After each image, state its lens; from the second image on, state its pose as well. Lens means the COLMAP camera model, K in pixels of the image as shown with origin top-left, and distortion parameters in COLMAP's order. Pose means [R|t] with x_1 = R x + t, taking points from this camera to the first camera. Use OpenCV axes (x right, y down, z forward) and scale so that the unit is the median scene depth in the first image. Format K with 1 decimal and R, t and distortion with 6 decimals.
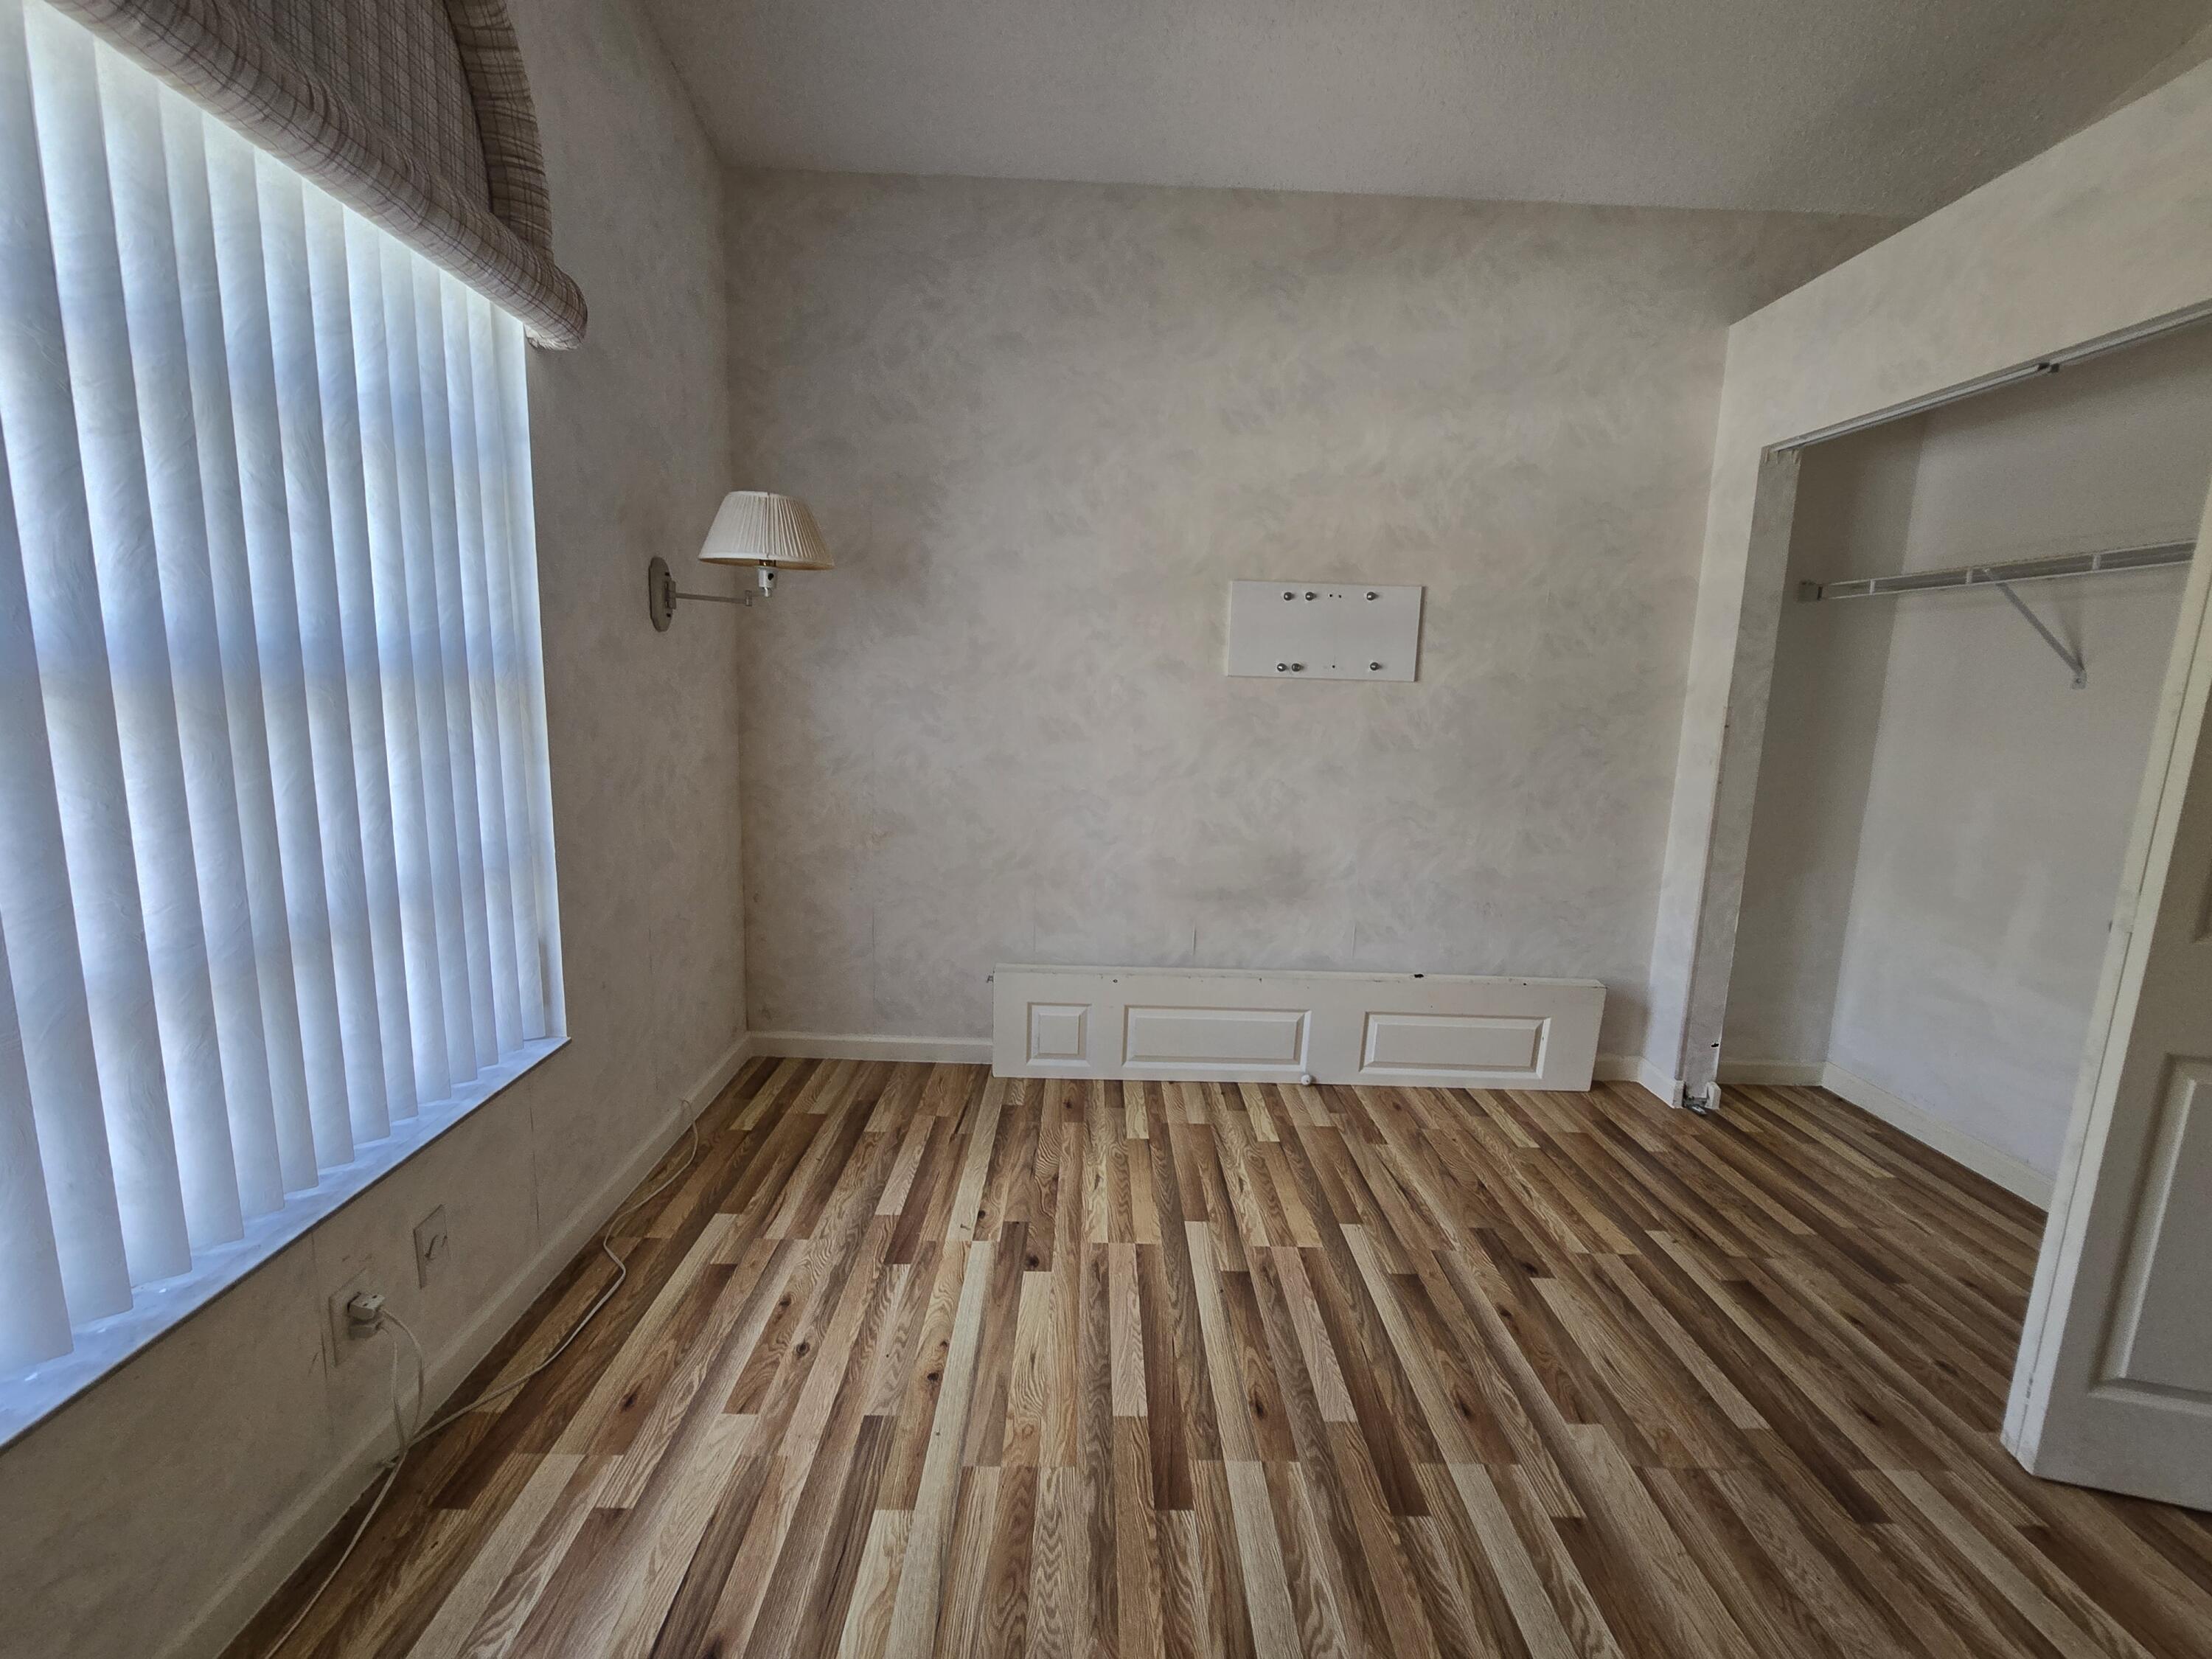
lens RADIAL K [[905.1, 0, 1102.8], [0, 905.1, 823.7], [0, 0, 1]] dist [-0.003355, 0.000887]
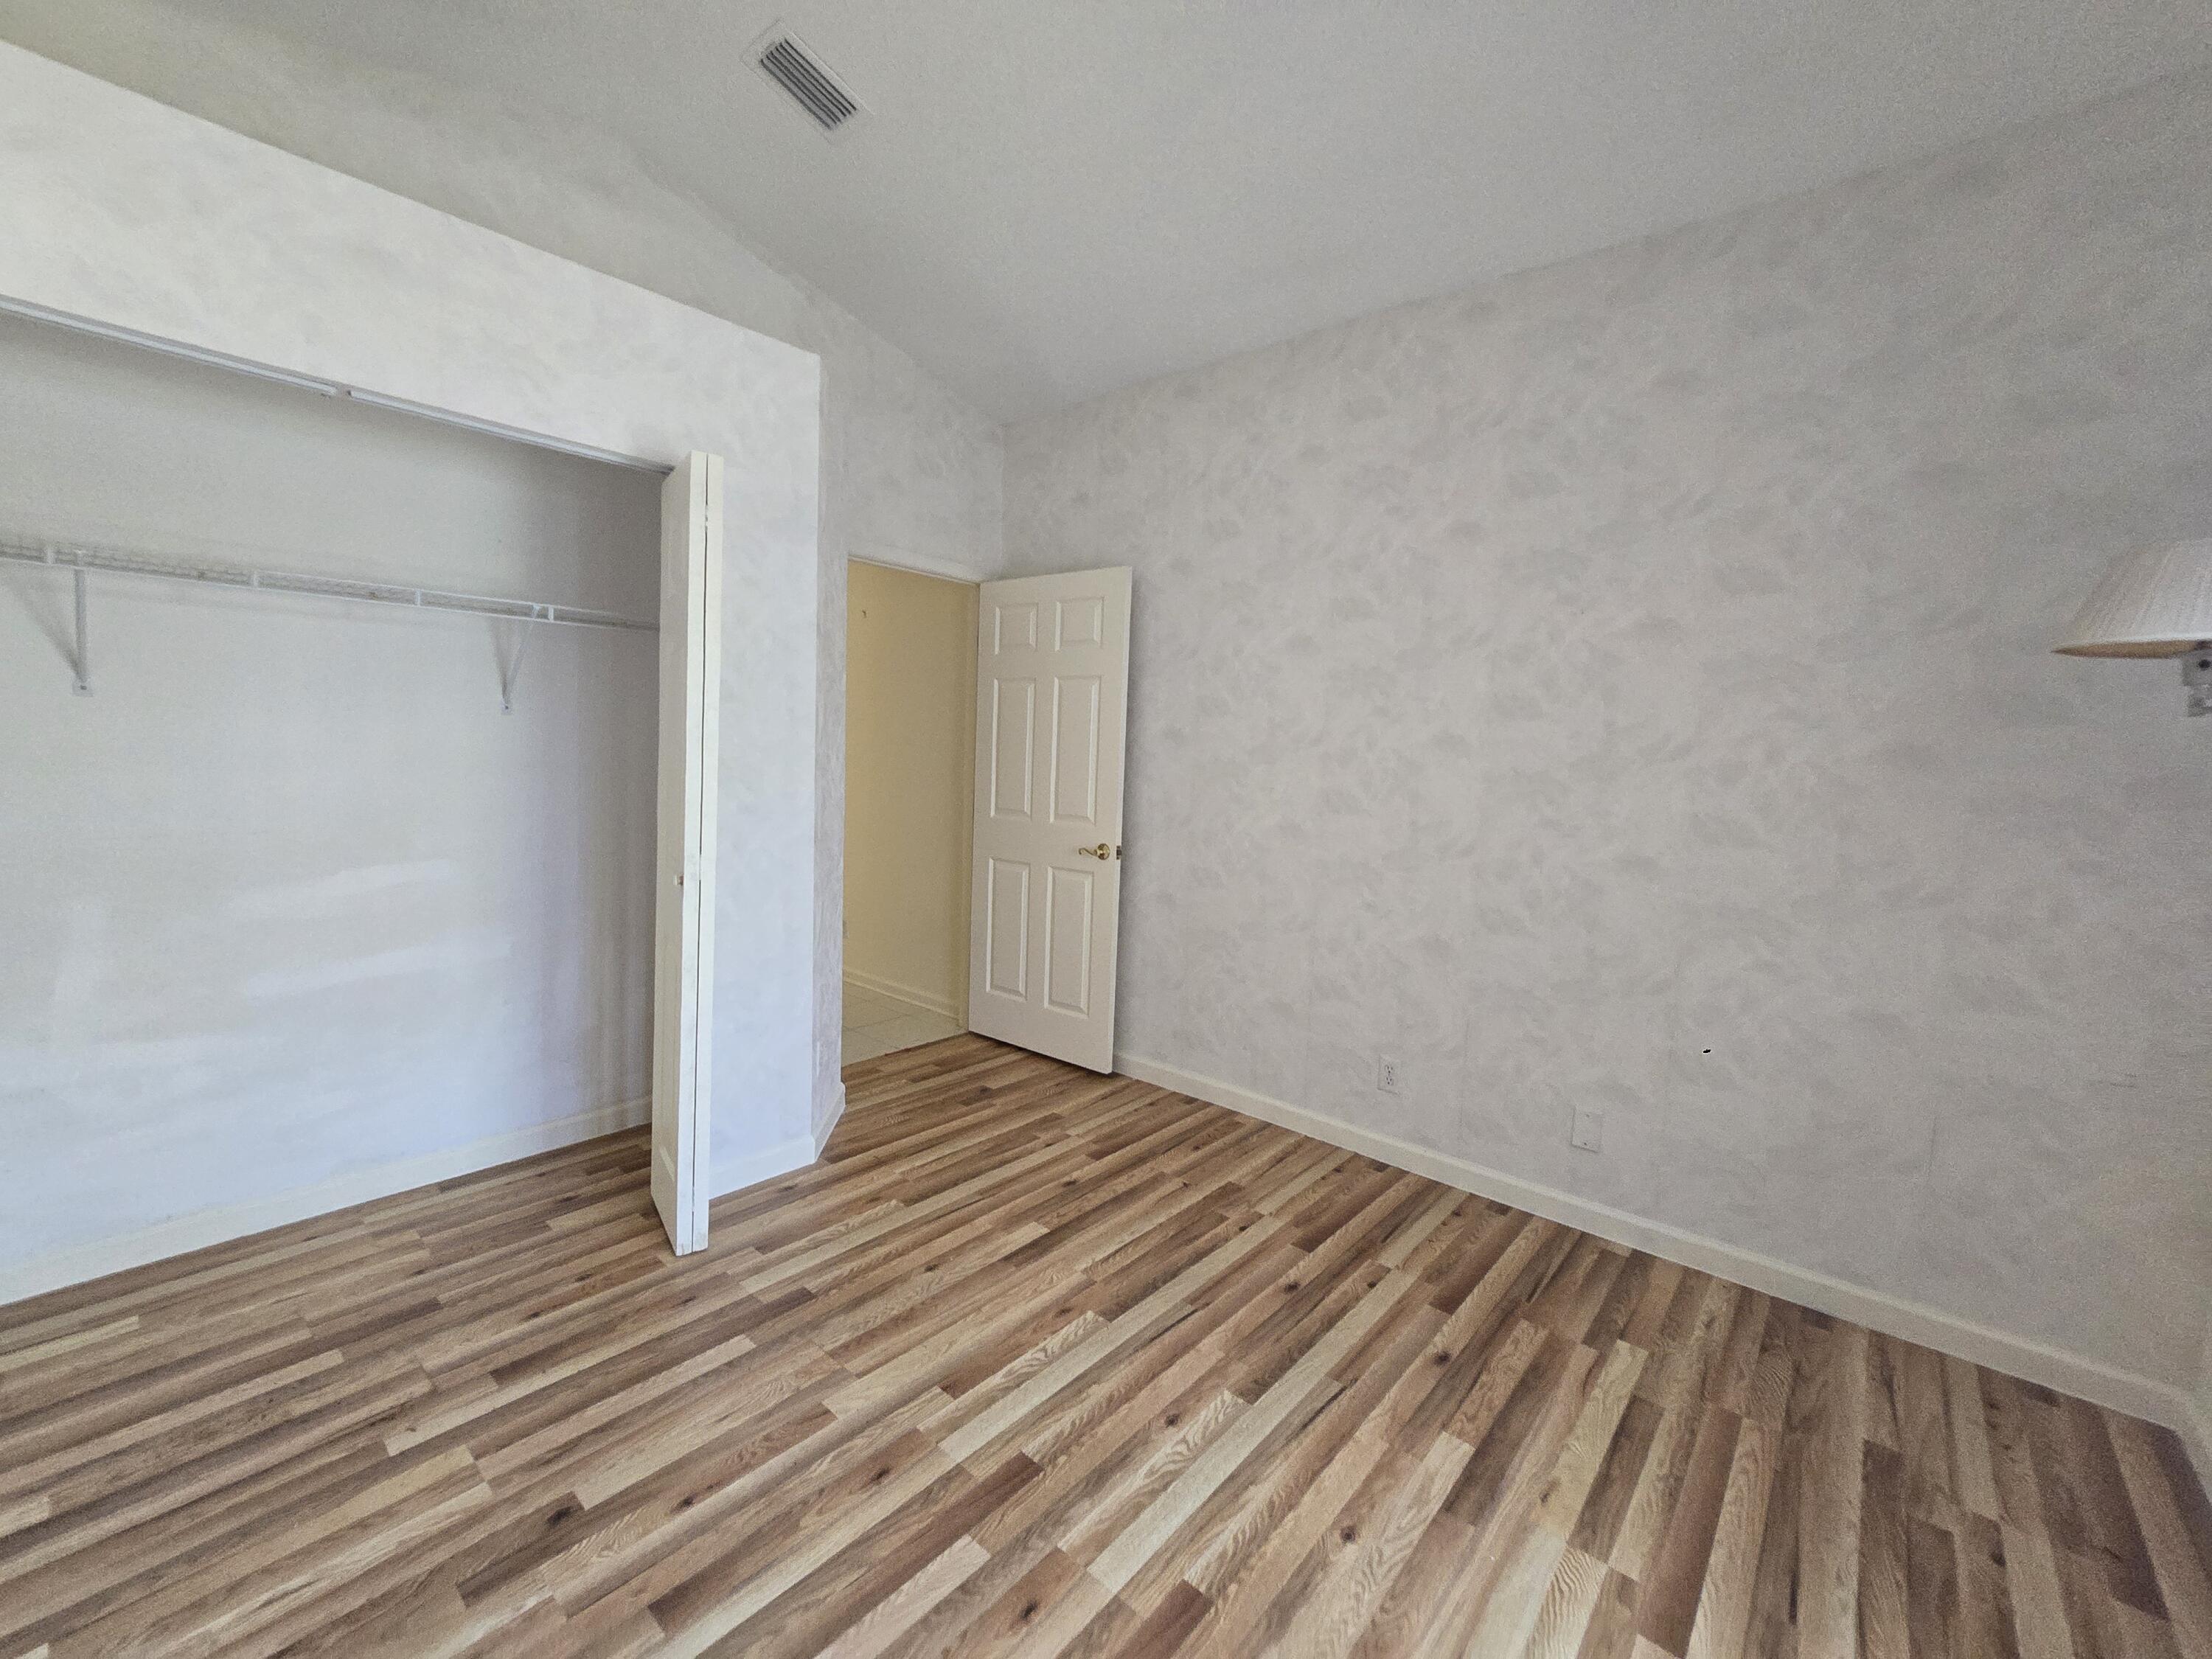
lens RADIAL K [[905.1, 0, 1102.8], [0, 905.1, 823.7], [0, 0, 1]] dist [-0.003355, 0.000887]
pose [[-0.741923, -0.113817, 0.660754, -0.367176], [0.051989, 0.972754, 0.225935, -0.265794], [-0.668466, 0.201979, -0.715792, 1.467100]]
